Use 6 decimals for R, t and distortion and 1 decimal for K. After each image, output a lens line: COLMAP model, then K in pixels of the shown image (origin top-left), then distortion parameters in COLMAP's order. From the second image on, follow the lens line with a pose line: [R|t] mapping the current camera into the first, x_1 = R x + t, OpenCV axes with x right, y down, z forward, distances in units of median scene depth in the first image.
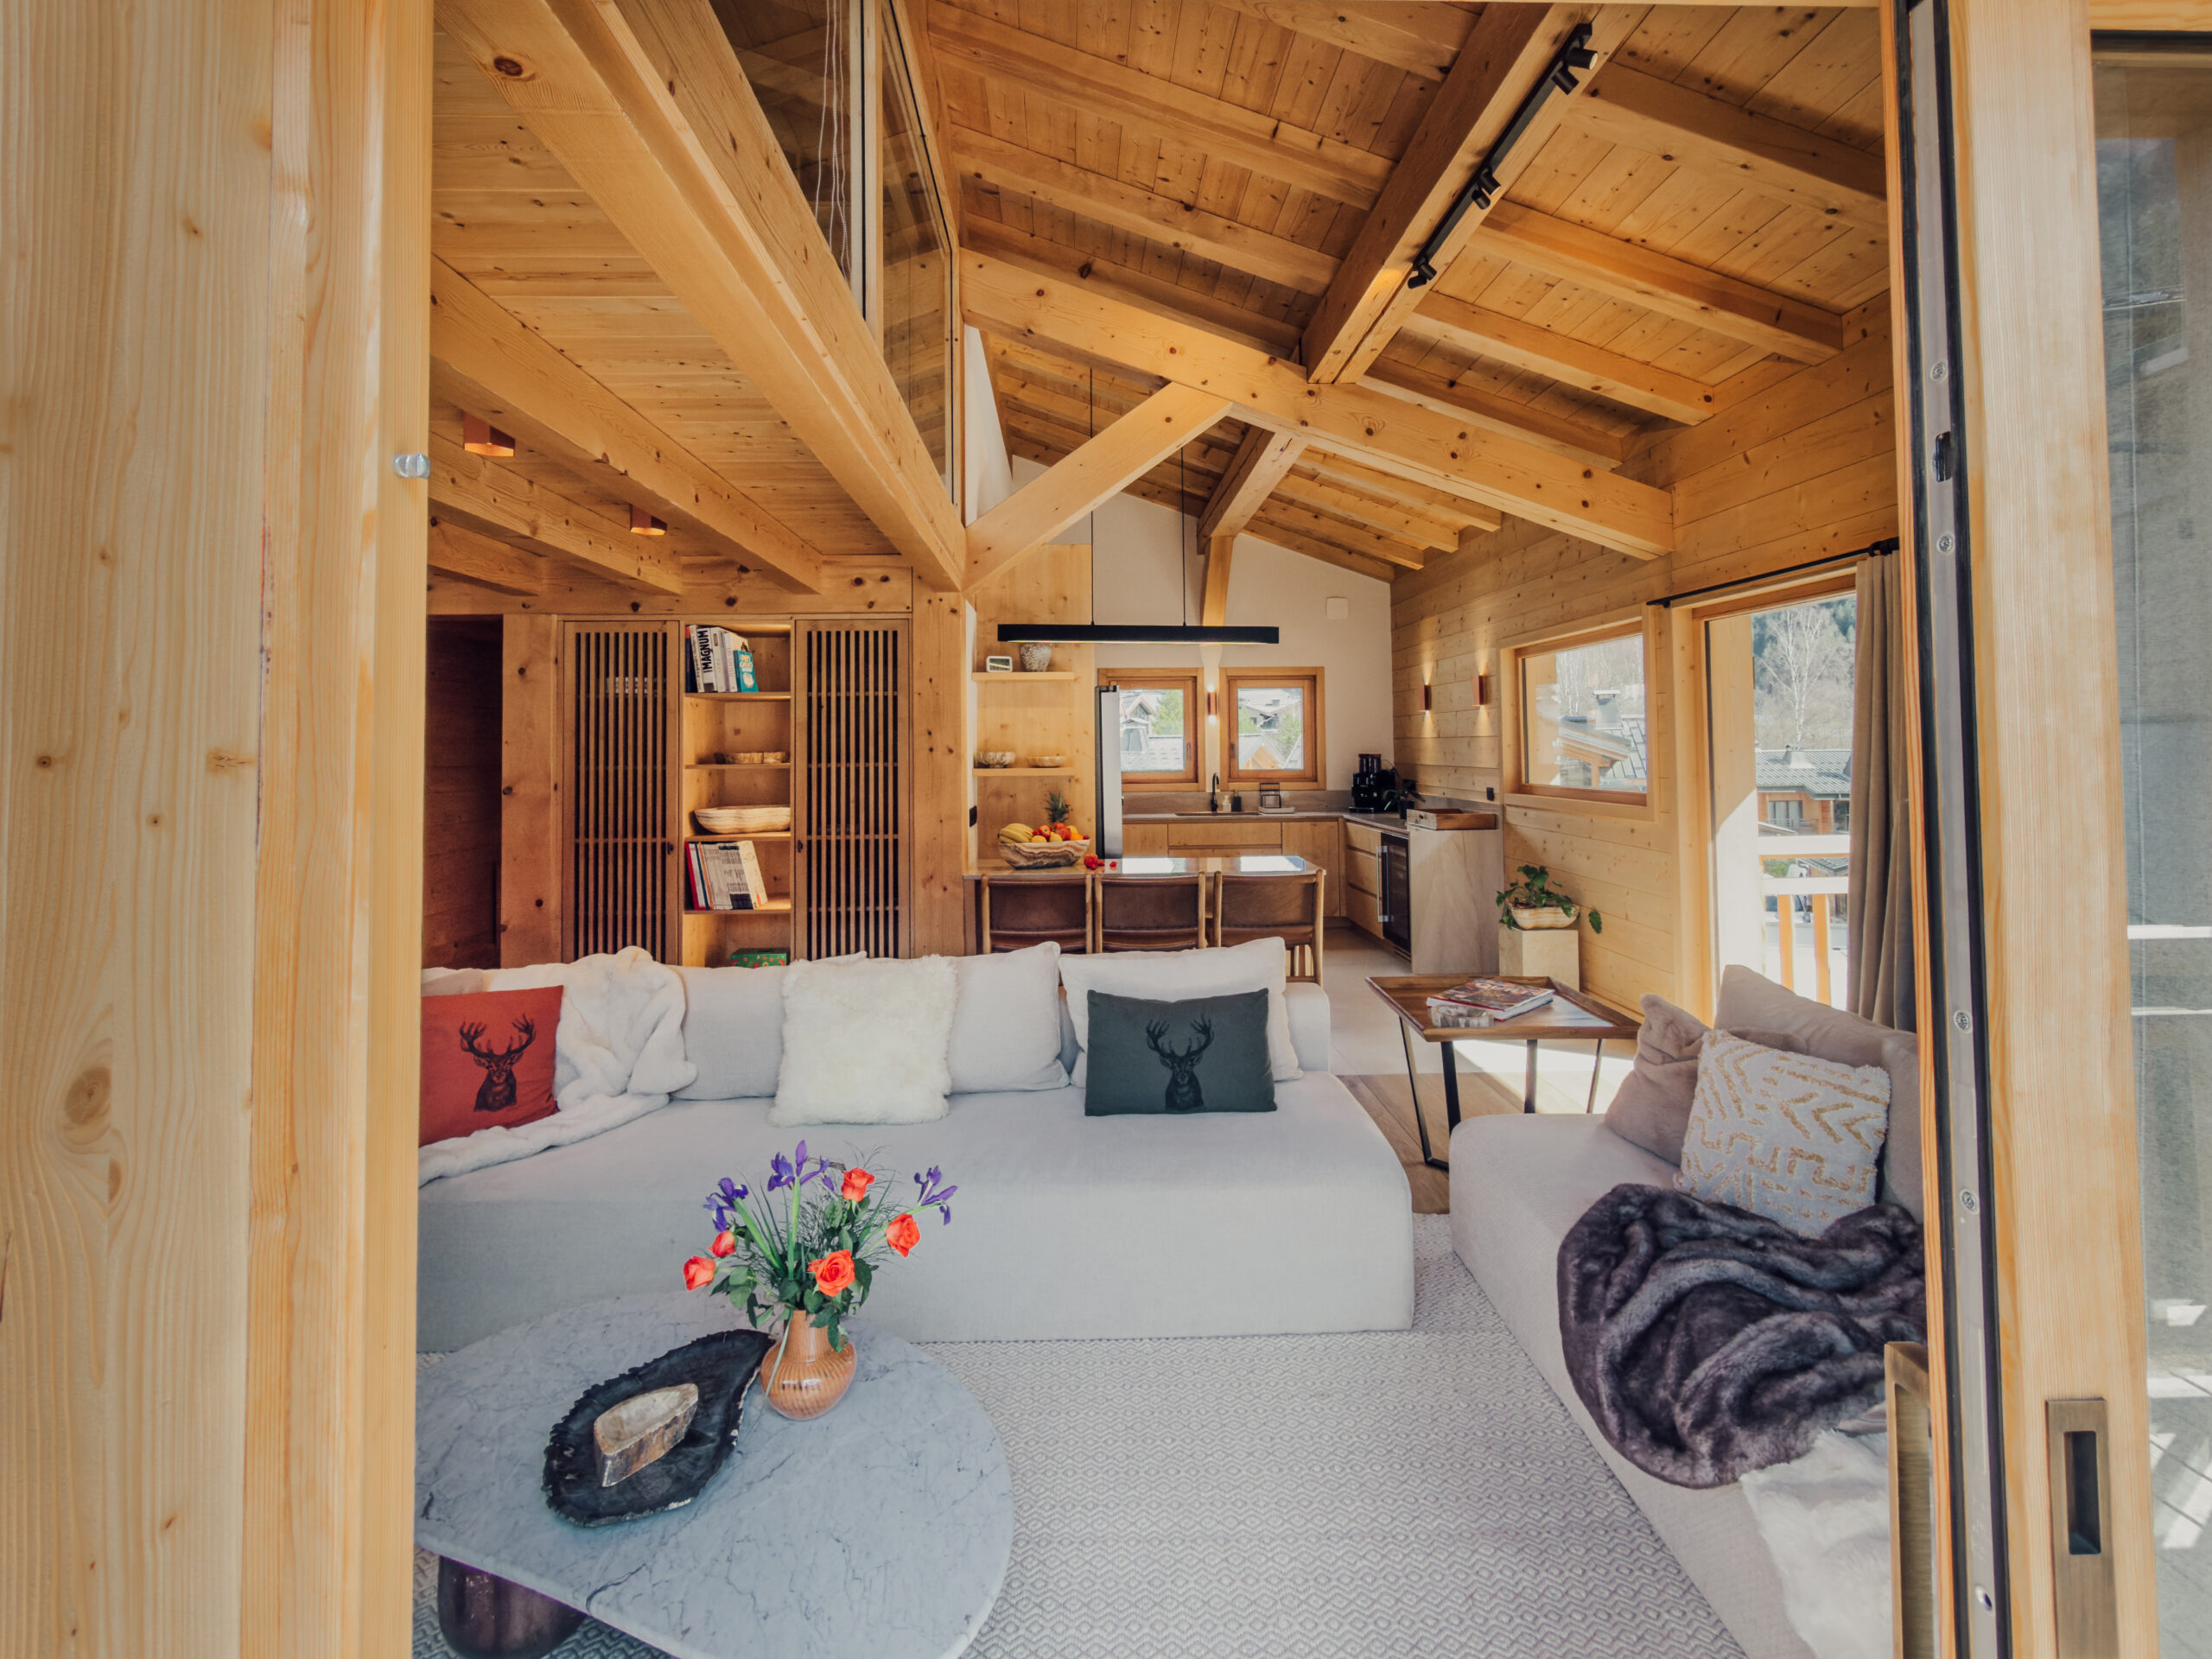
lens RADIAL K [[1014.9, 0, 1105.0], [0, 1014.9, 710.2], [0, 0, 1]] dist [0.001848, 0.000311]
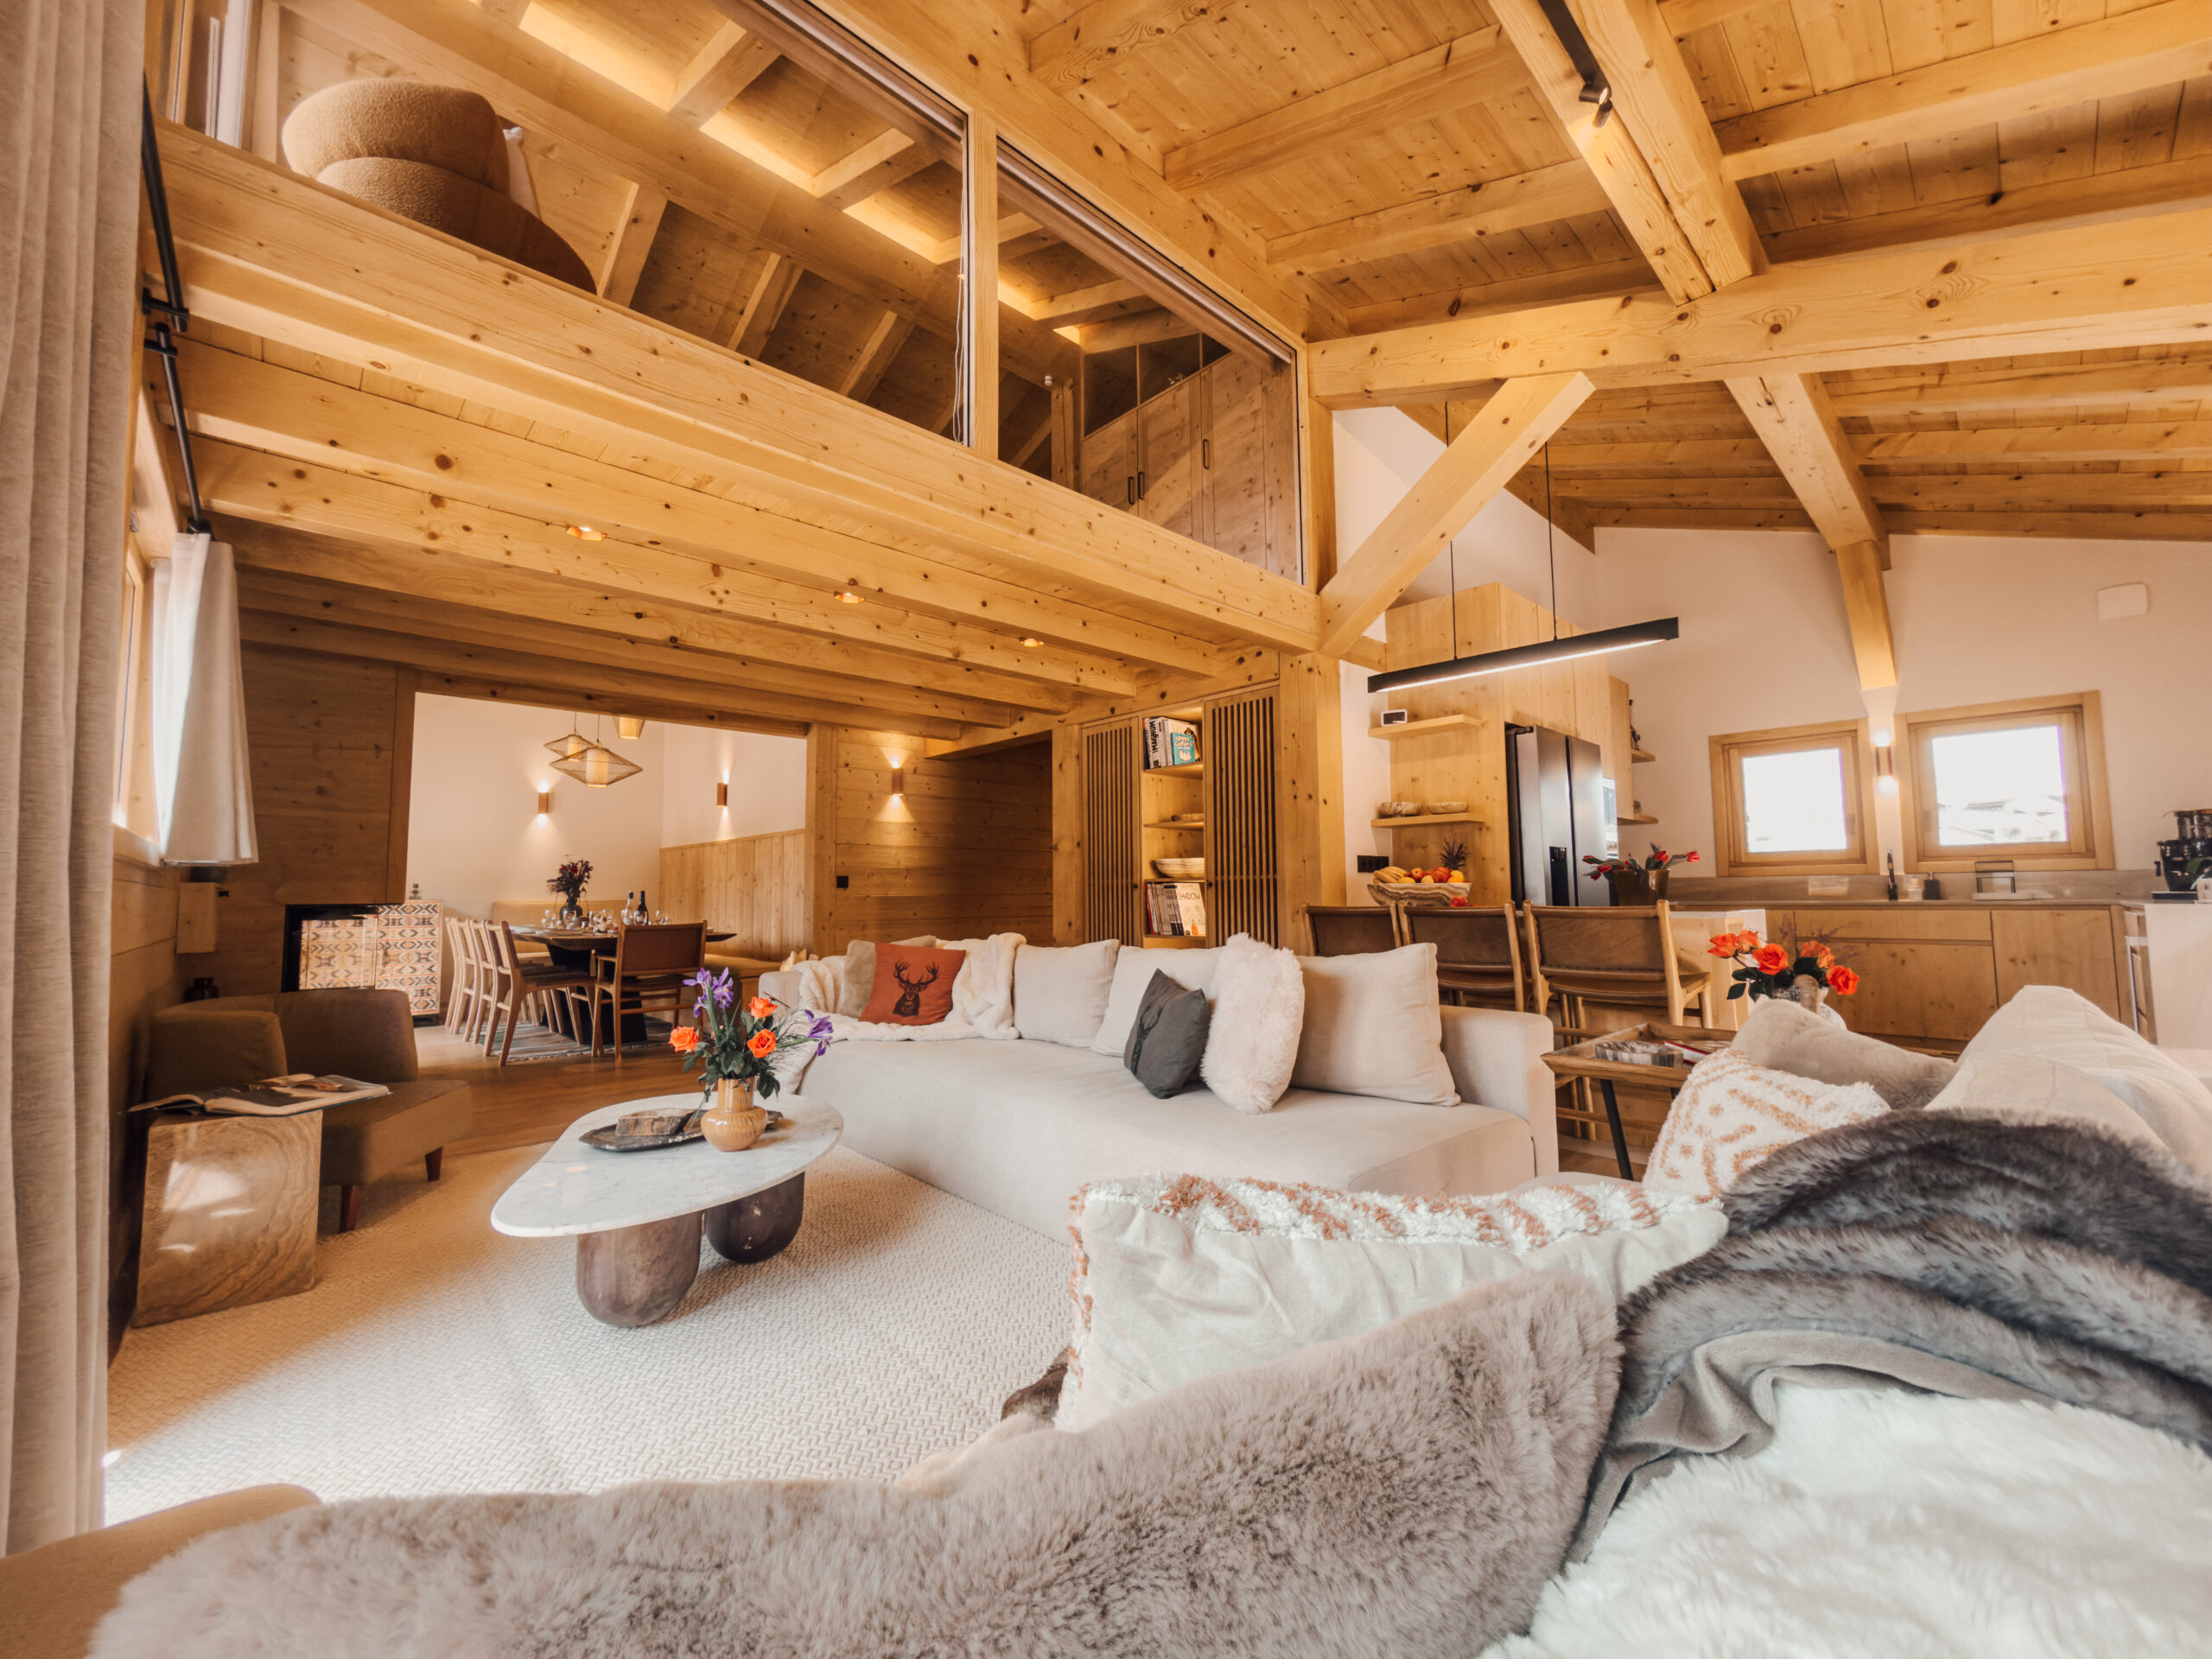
lens RADIAL K [[877.2, 0, 1106.0], [0, 877.2, 829.5], [0, 0, 1]] dist [0.000517, 0.000409]
pose [[0.662720, -0.054760, -0.746863, 0.398361], [0.031181, 0.998476, -0.045541, 0.109617], [0.748218, 0.006893, 0.663417, 0.204418]]
